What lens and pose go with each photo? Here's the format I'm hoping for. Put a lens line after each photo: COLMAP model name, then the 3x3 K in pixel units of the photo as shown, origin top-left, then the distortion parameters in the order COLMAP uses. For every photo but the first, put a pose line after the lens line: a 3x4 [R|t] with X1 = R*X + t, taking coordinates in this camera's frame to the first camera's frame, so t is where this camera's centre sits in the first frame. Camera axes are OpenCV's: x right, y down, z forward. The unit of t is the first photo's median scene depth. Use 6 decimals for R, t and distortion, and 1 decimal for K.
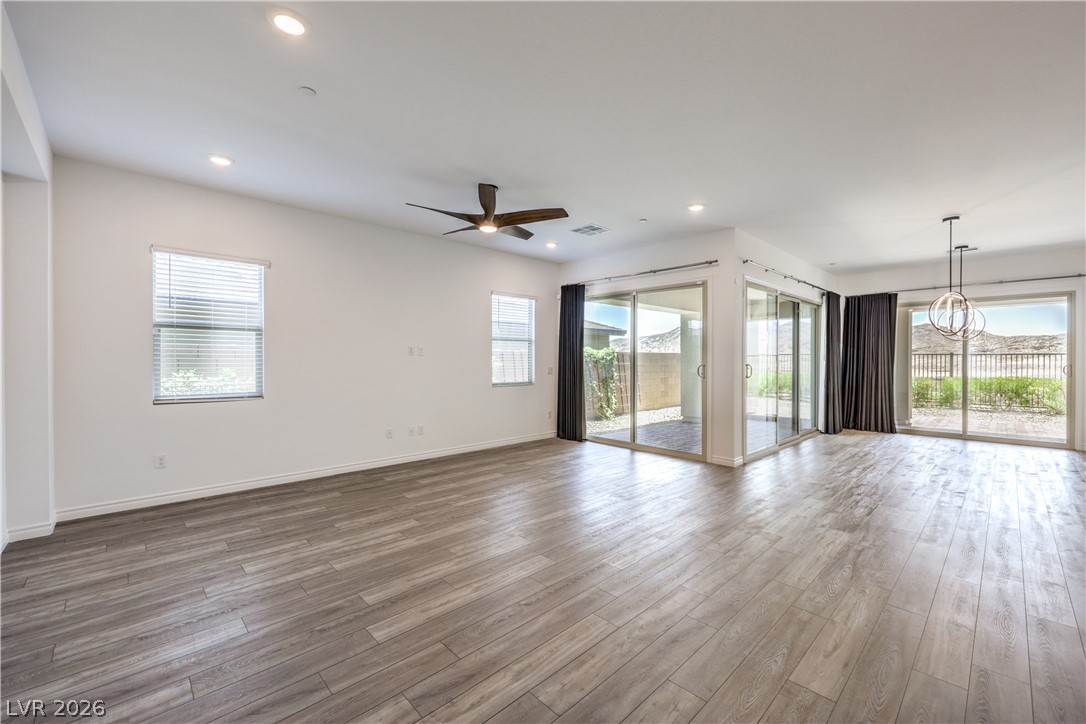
lens RADIAL K [[443.8, 0, 555.8], [0, 443.8, 354.6], [0, 0, 1]] dist [-0.002054, 0.000190]
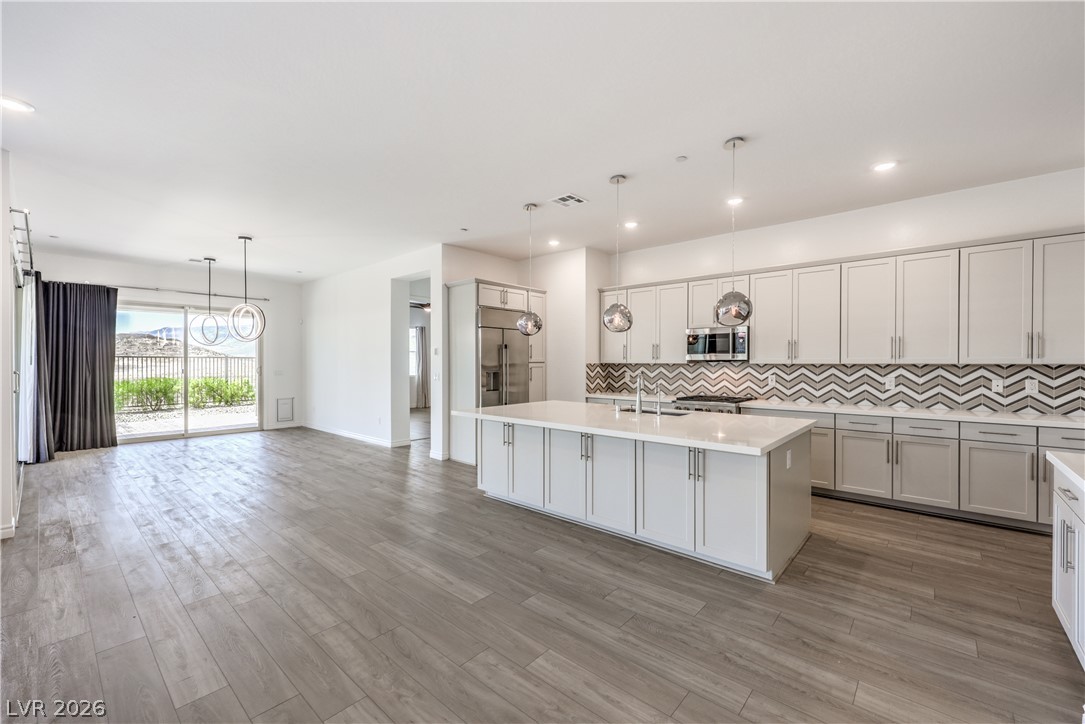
lens RADIAL K [[443.4, 0, 547.3], [0, 443.4, 369.0], [0, 0, 1]] dist [-0.002054, 0.000190]
pose [[-0.074053, -0.018047, 0.997091, -0.213589], [-0.011104, 0.999789, 0.017271, -0.001717], [-0.997193, -0.009793, -0.074237, 0.228925]]
